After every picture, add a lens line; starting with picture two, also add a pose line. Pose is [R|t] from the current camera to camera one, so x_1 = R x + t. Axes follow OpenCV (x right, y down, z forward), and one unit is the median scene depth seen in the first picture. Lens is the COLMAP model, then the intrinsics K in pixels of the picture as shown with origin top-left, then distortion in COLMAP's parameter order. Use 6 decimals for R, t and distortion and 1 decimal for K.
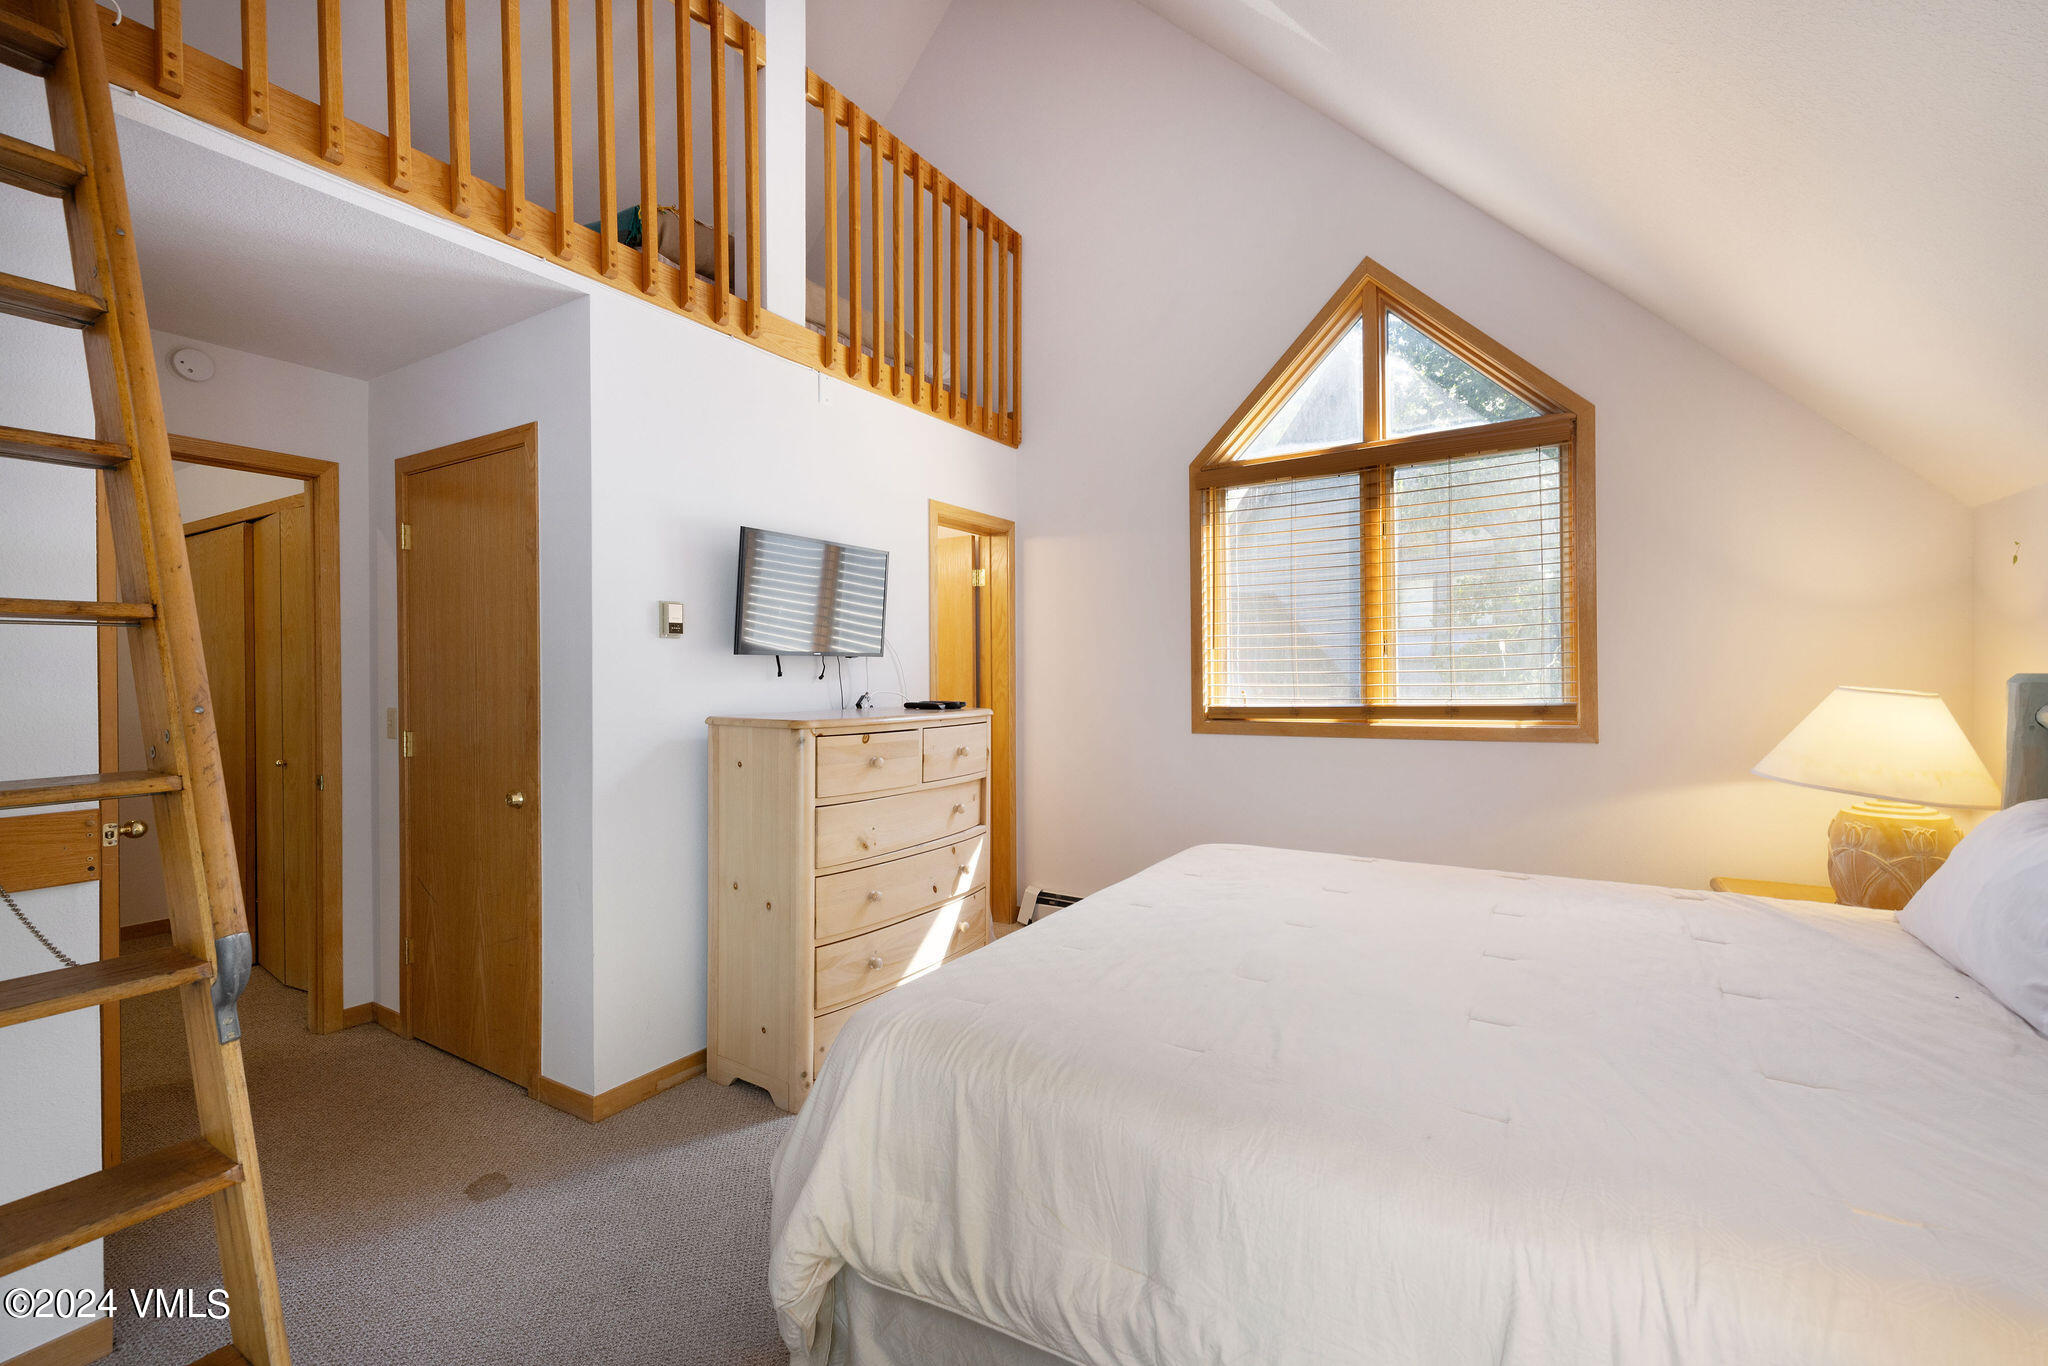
lens RADIAL K [[855.6, 0, 1024.0], [0, 855.6, 683.0], [0, 0, 1]] dist [0.001023, 0.000425]
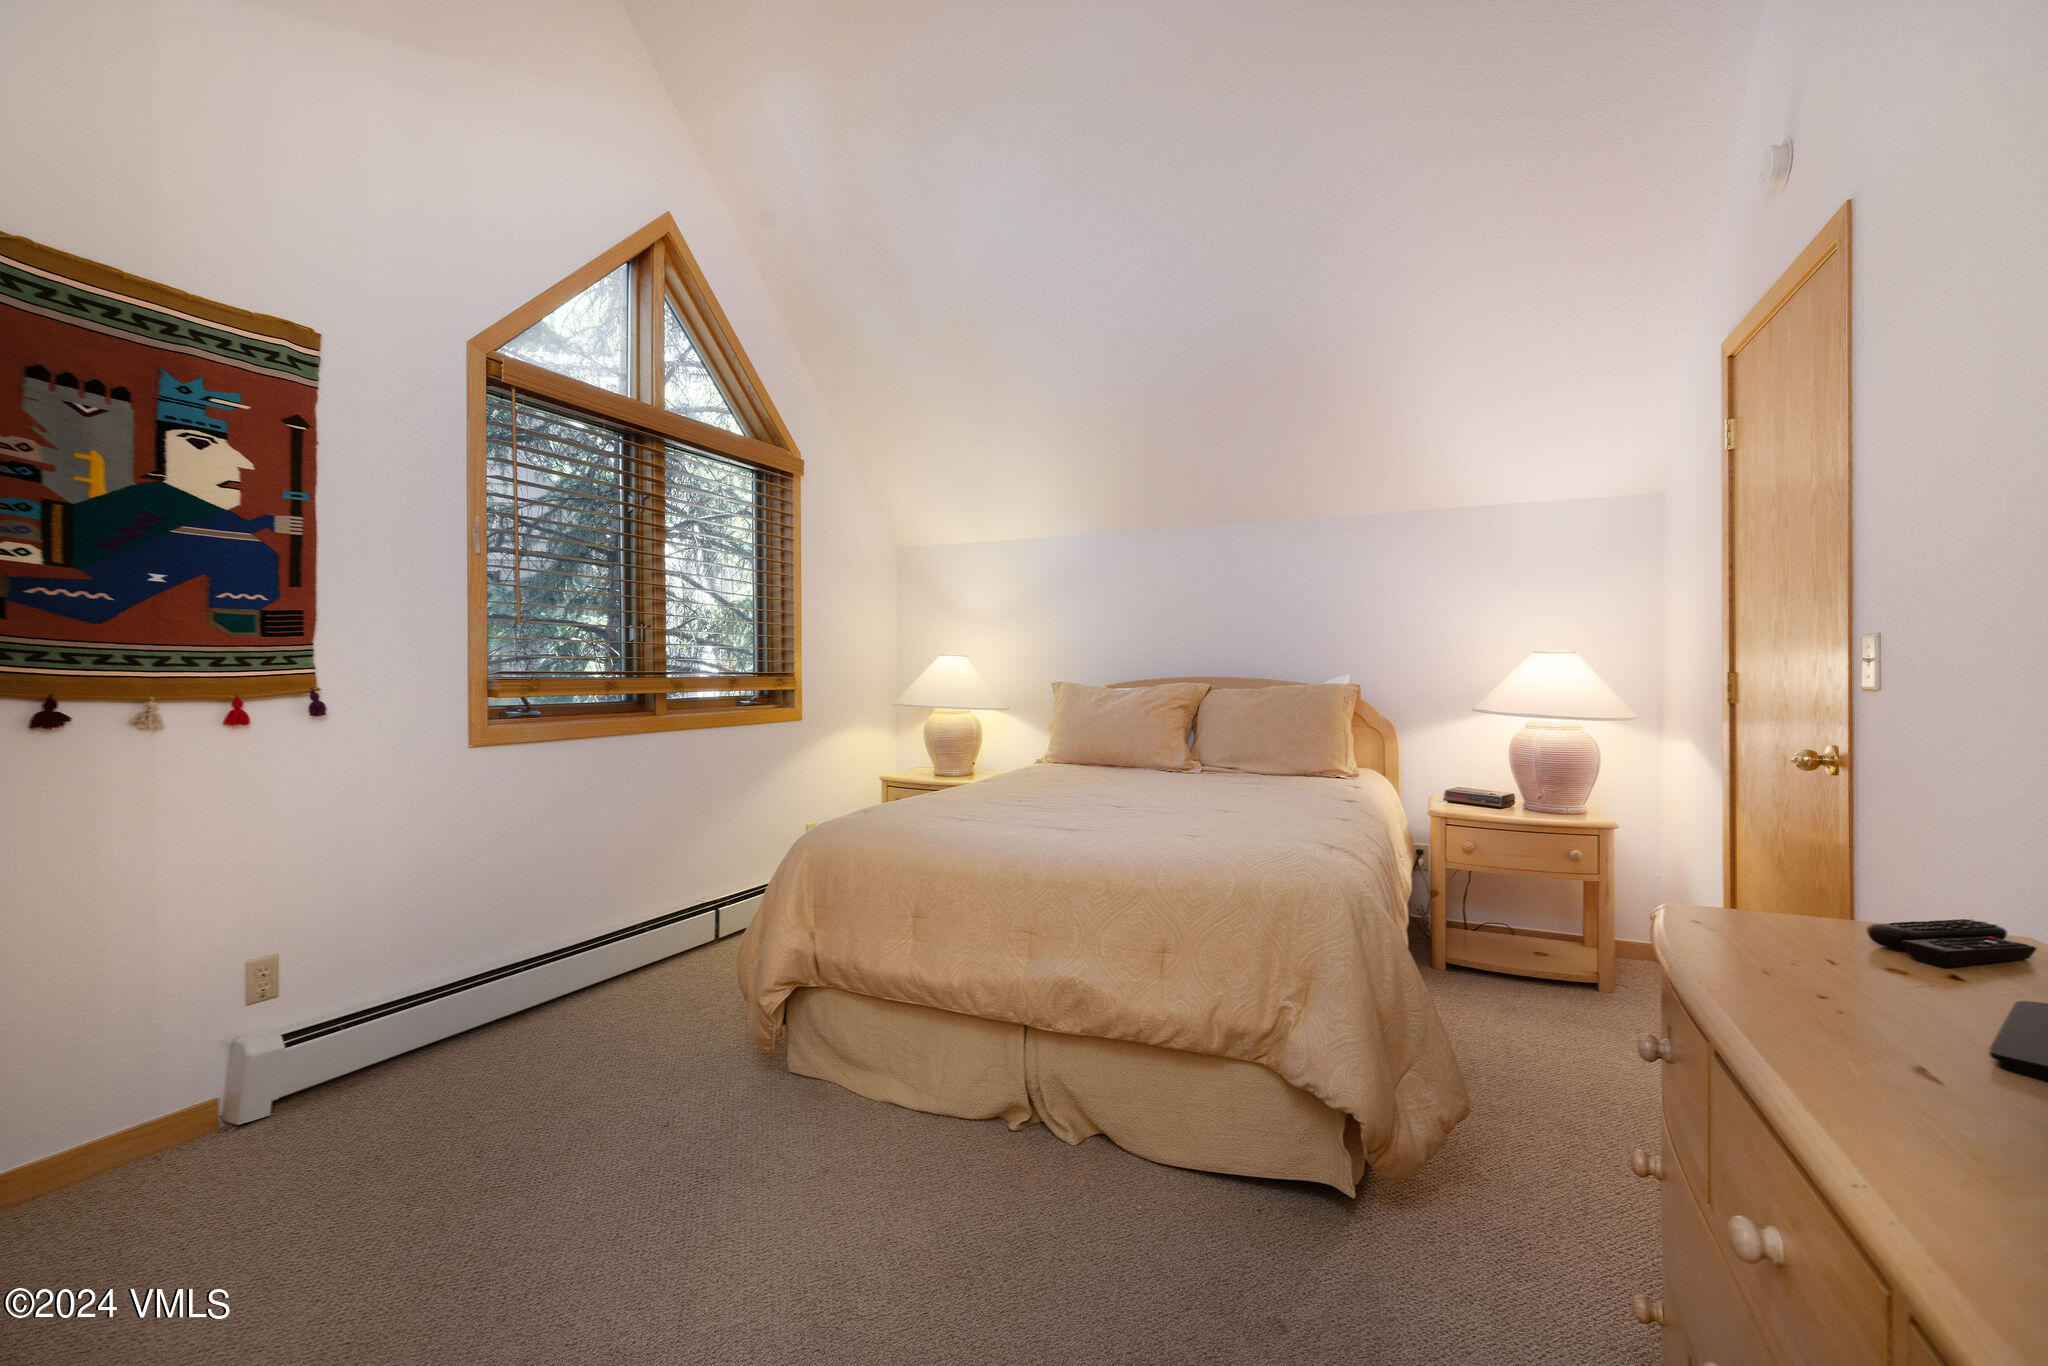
lens RADIAL K [[855.6, 0, 1024.0], [0, 855.6, 683.0], [0, 0, 1]] dist [0.001023, 0.000425]
pose [[-0.096284, -0.015147, 0.995239, -0.612068], [0.010882, 0.999808, 0.016270, 0.019171], [-0.995294, 0.012396, -0.096101, 0.700829]]
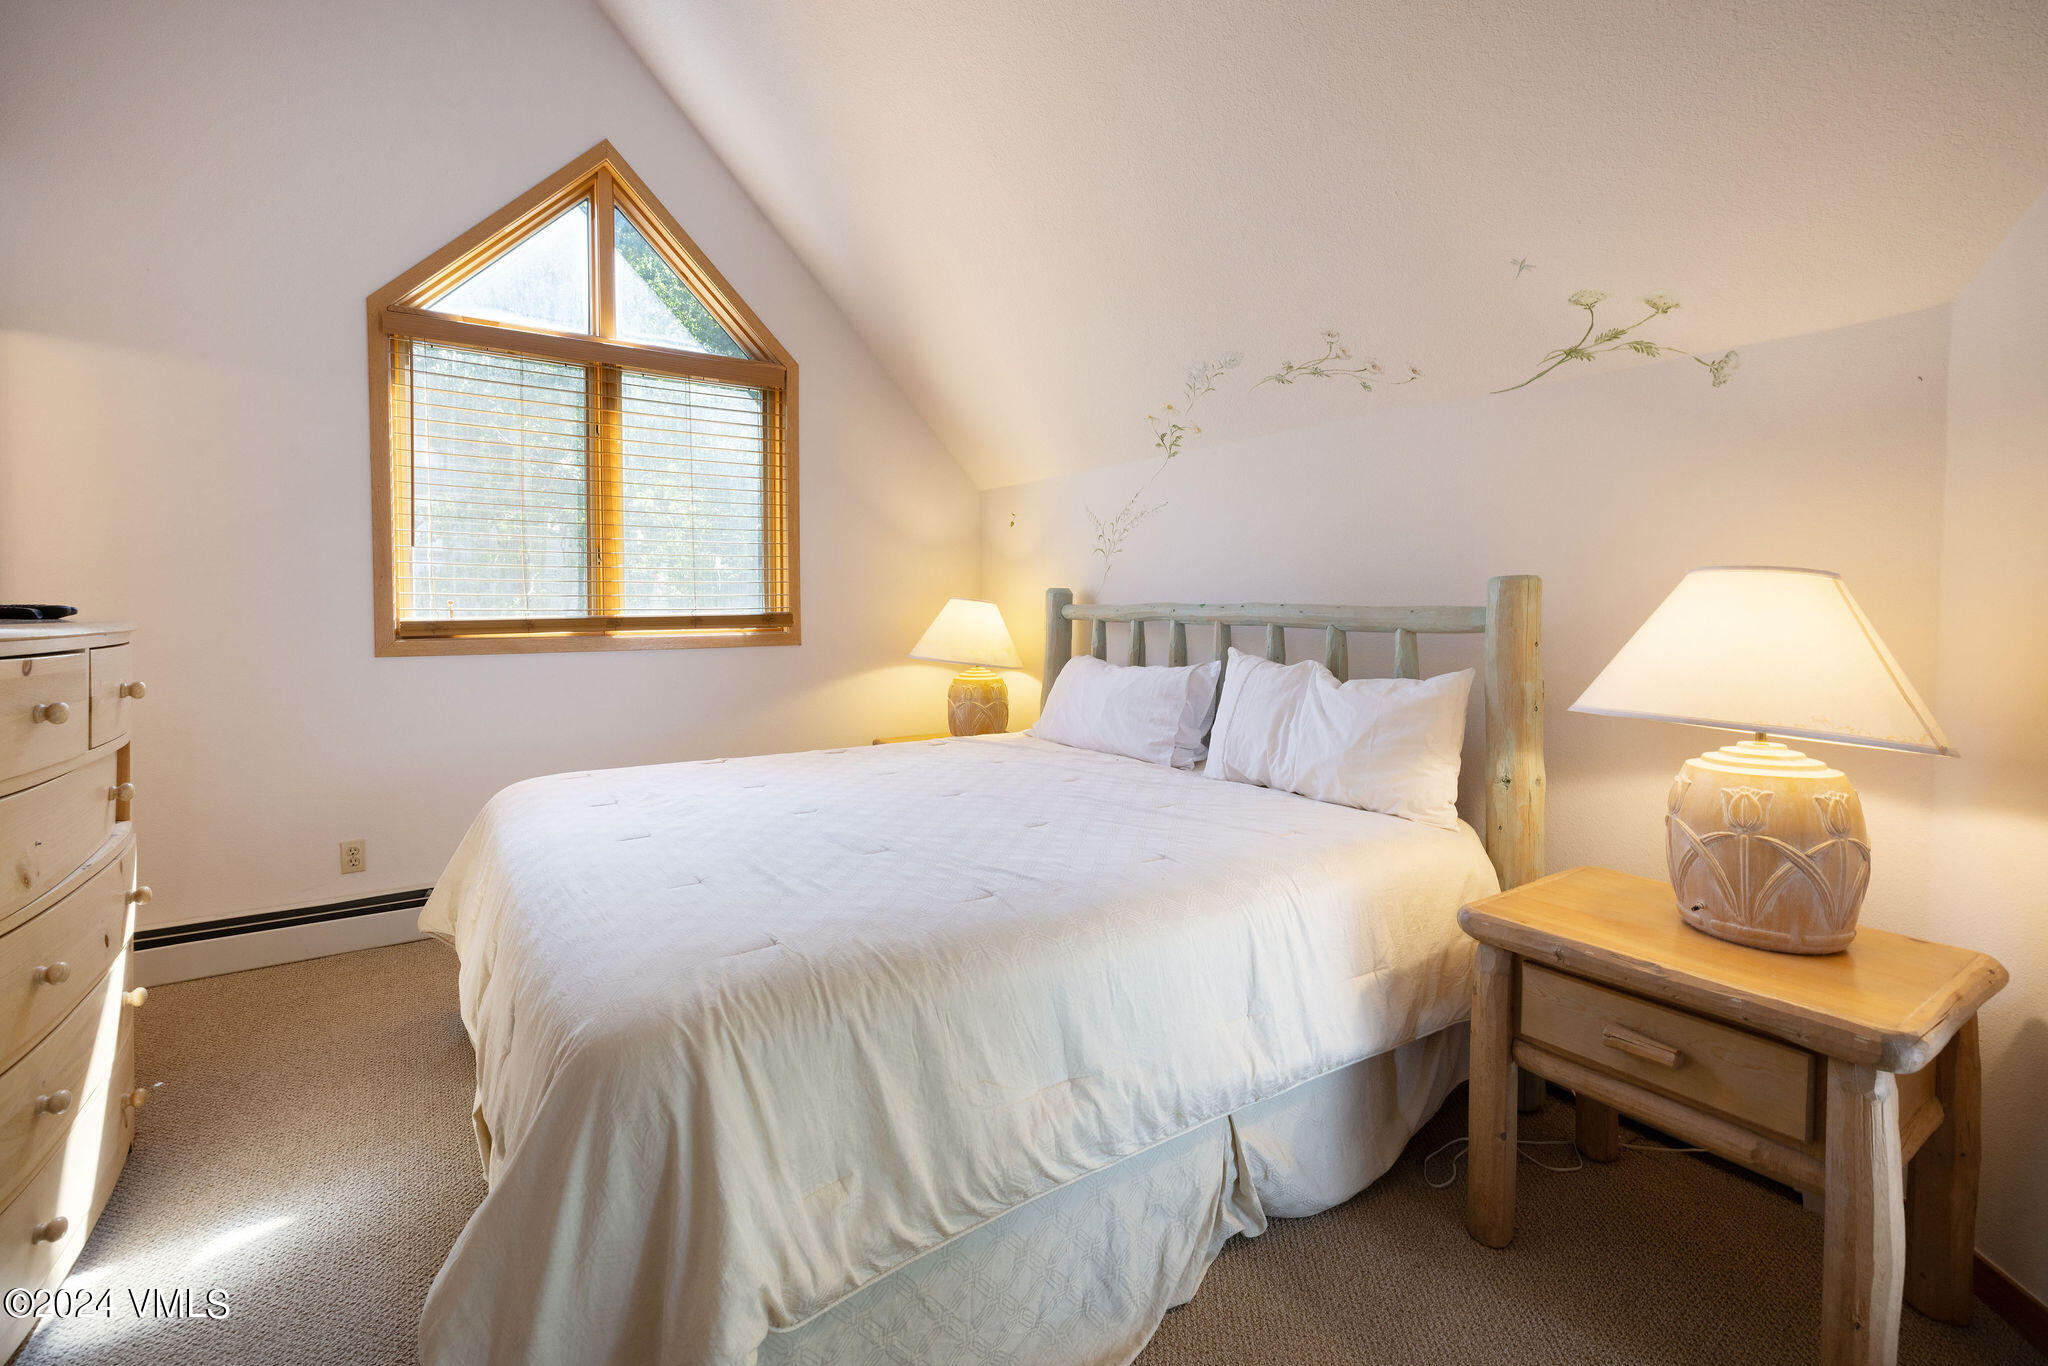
lens RADIAL K [[860.3, 0, 1027.6], [0, 860.3, 630.9], [0, 0, 1]] dist [0.000743, 0.000140]
pose [[0.421537, -0.019416, 0.906603, -0.270148], [0.002783, 0.999794, 0.020118, 0.024138], [-0.906807, -0.005958, 0.421504, 0.173655]]
